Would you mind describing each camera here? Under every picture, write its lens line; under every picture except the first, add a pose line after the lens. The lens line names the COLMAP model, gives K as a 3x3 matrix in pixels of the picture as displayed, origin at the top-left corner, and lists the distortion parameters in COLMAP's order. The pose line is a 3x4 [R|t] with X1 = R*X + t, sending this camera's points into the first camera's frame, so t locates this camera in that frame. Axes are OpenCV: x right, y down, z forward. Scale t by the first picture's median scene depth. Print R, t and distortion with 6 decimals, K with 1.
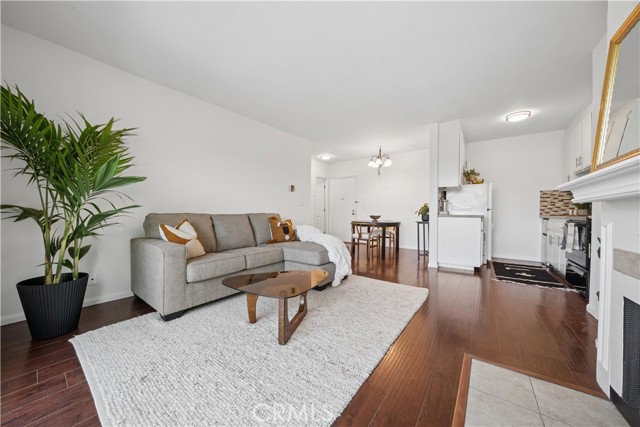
lens RADIAL K [[223.5, 0, 317.1], [0, 223.5, 214.9], [0, 0, 1]] dist [-0.014704, 0.000077]
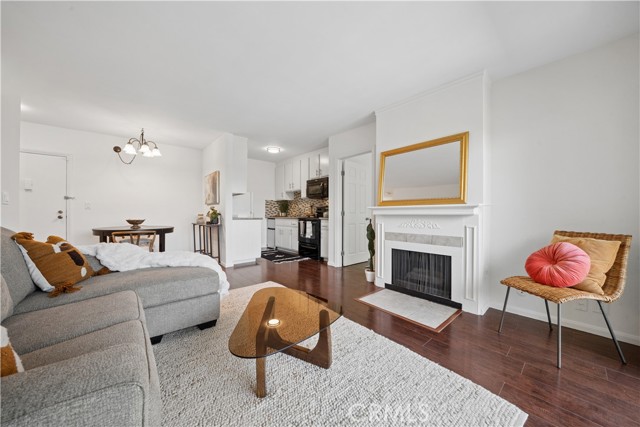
lens RADIAL K [[223.5, 0, 317.1], [0, 223.5, 214.9], [0, 0, 1]] dist [-0.014704, 0.000077]
pose [[0.228408, -0.012771, 0.973482, -0.490672], [0.003397, 0.999918, 0.012321, -0.031485], [-0.973559, 0.000492, 0.228433, 0.381944]]
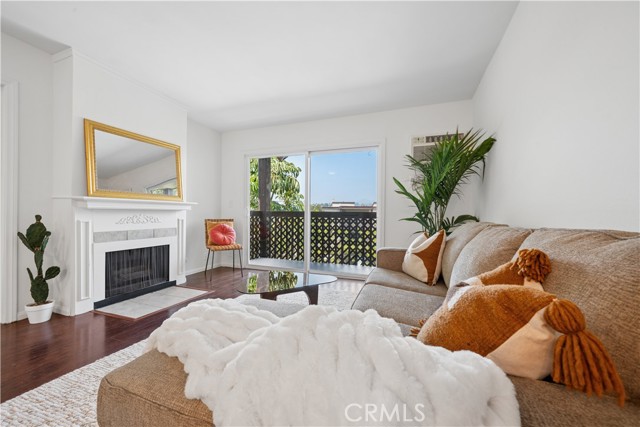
lens RADIAL K [[254.8, 0, 317.2], [0, 254.8, 212.4], [0, 0, 1]] dist [-0.001476, 0.000005]
pose [[-0.963769, -0.016119, -0.266249, 0.009753], [-0.015311, 0.999870, -0.005110, -0.015556], [0.266297, -0.000848, -0.963891, 1.201653]]
